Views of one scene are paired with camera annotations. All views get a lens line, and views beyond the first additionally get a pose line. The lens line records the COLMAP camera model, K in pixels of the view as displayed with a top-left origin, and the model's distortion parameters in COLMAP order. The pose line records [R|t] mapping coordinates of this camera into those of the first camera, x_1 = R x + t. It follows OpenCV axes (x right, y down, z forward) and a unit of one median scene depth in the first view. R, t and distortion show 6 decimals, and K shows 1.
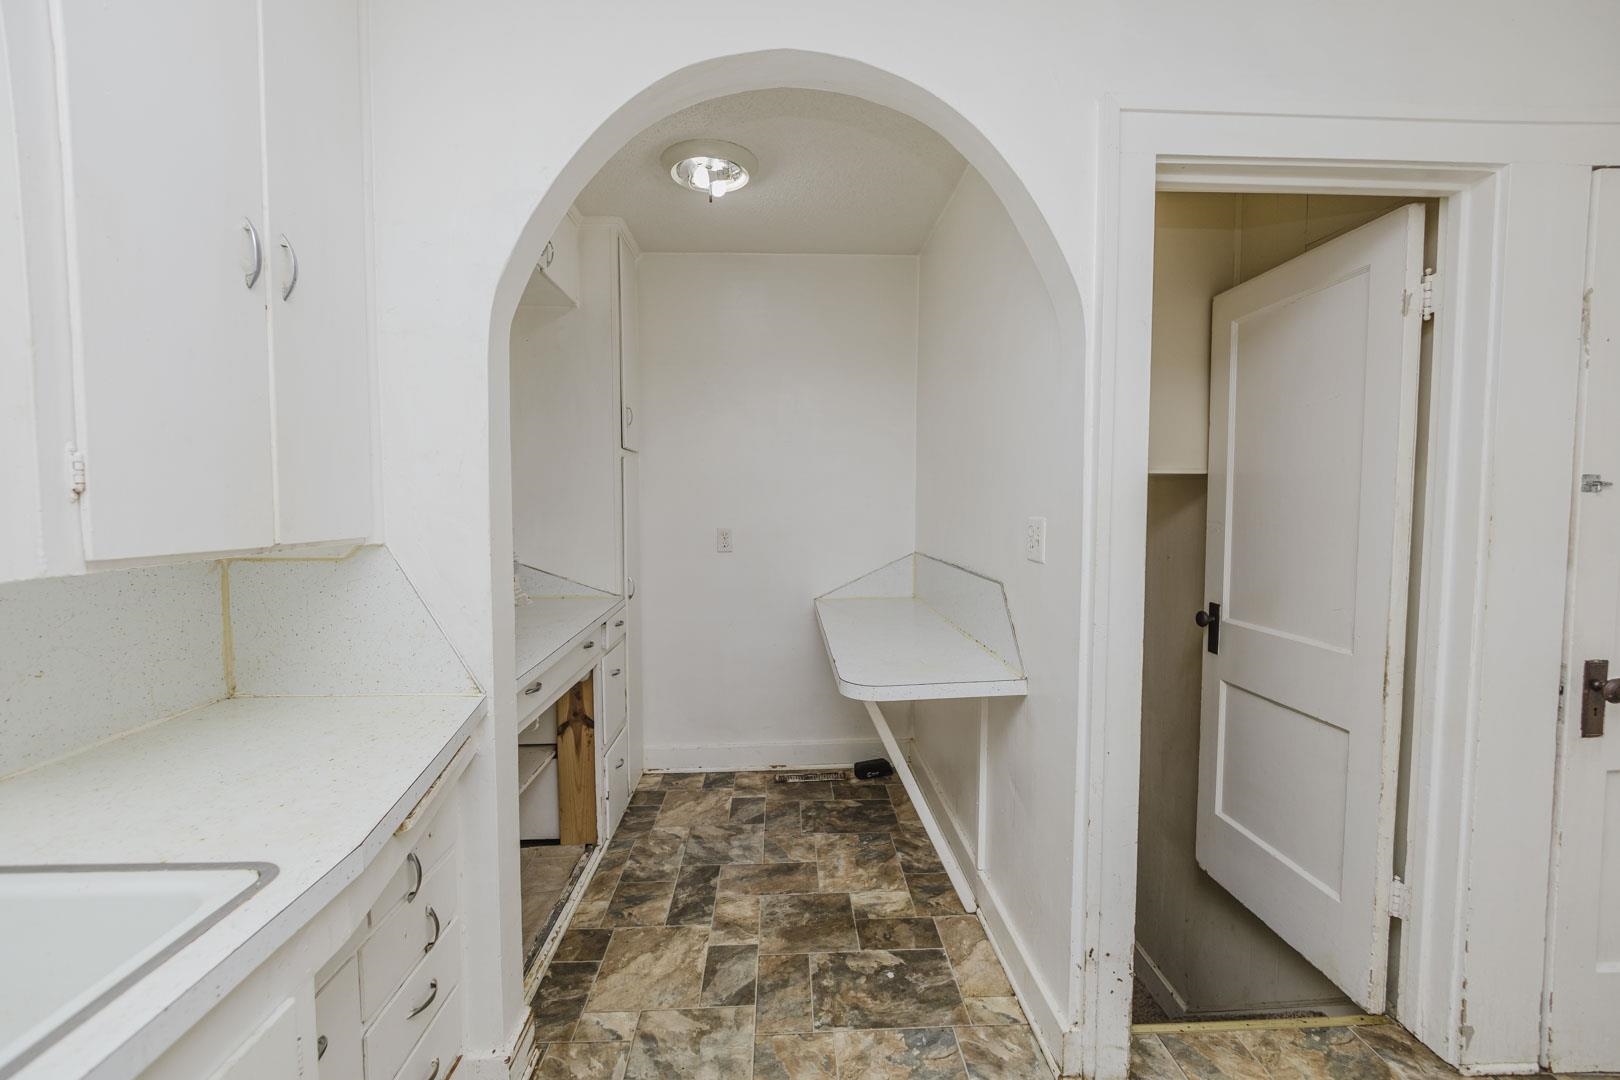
lens RADIAL K [[692.0, 0, 805.4], [0, 692.0, 537.4], [0, 0, 1]] dist [-0.003382, 0.001436]
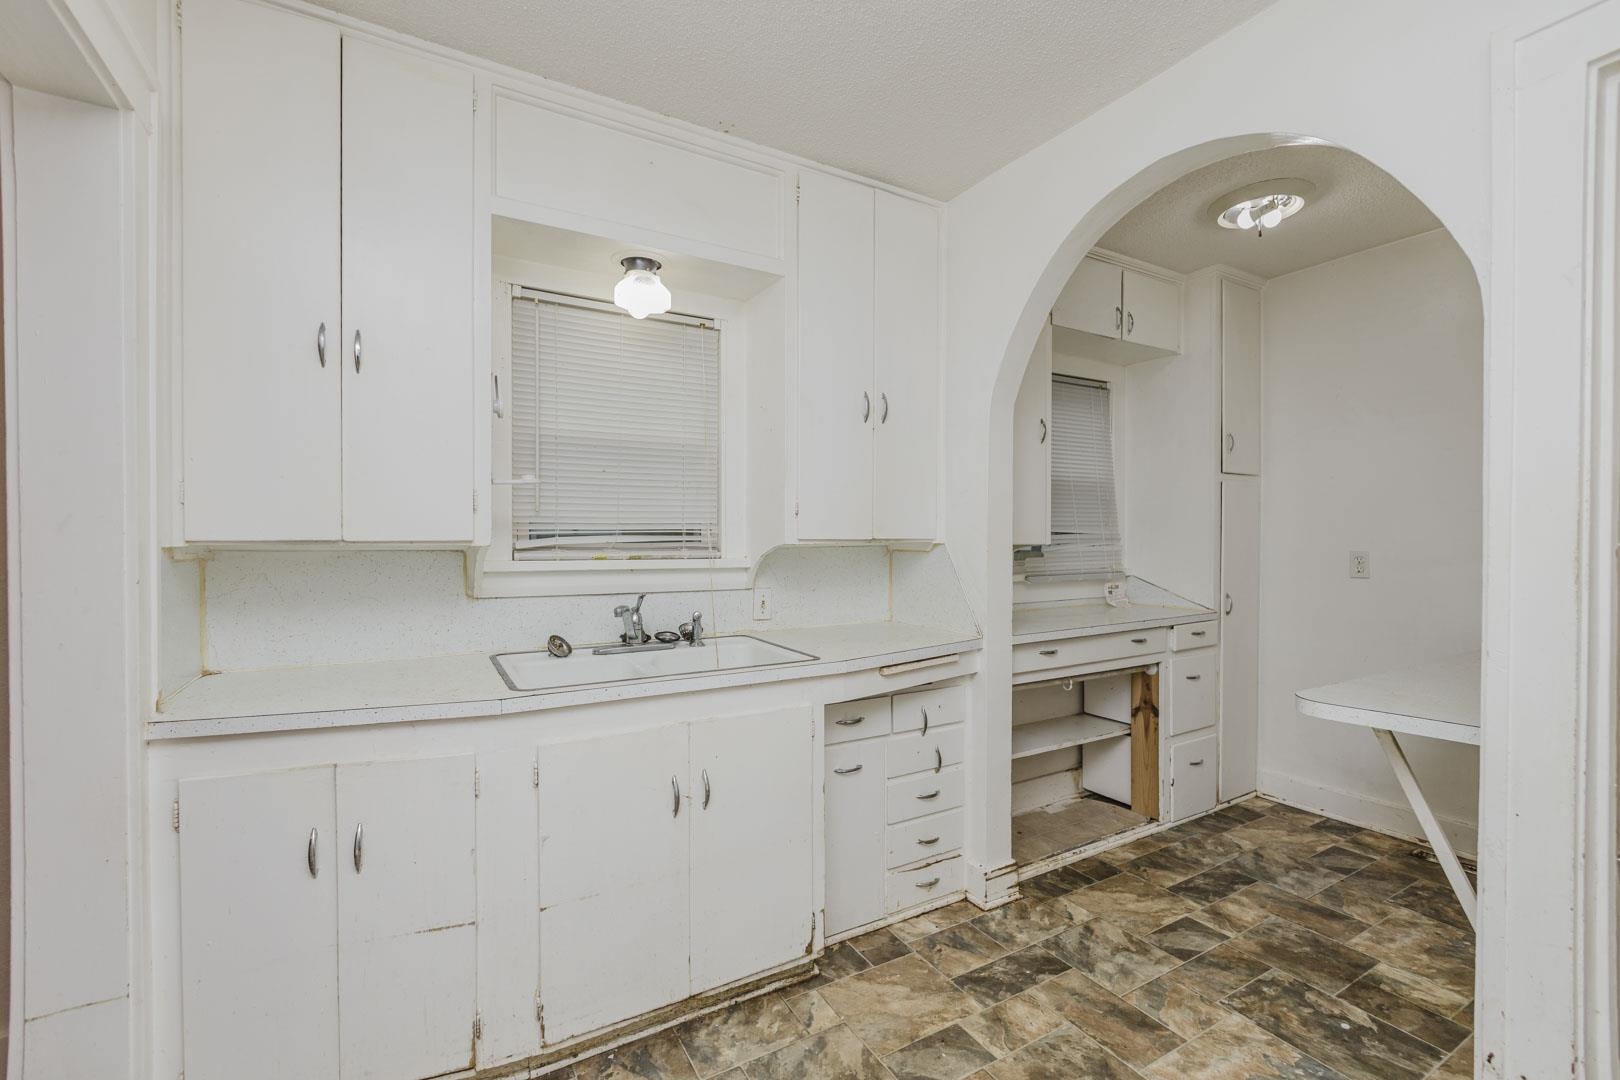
lens RADIAL K [[692.0, 0, 811.1], [0, 692.0, 541.2], [0, 0, 1]] dist [-0.003382, 0.001436]
pose [[0.471395, 0.013081, -0.881825, 0.568928], [-0.048593, 0.998756, -0.011160, 0.029126], [0.880582, 0.048111, 0.471445, -0.092634]]
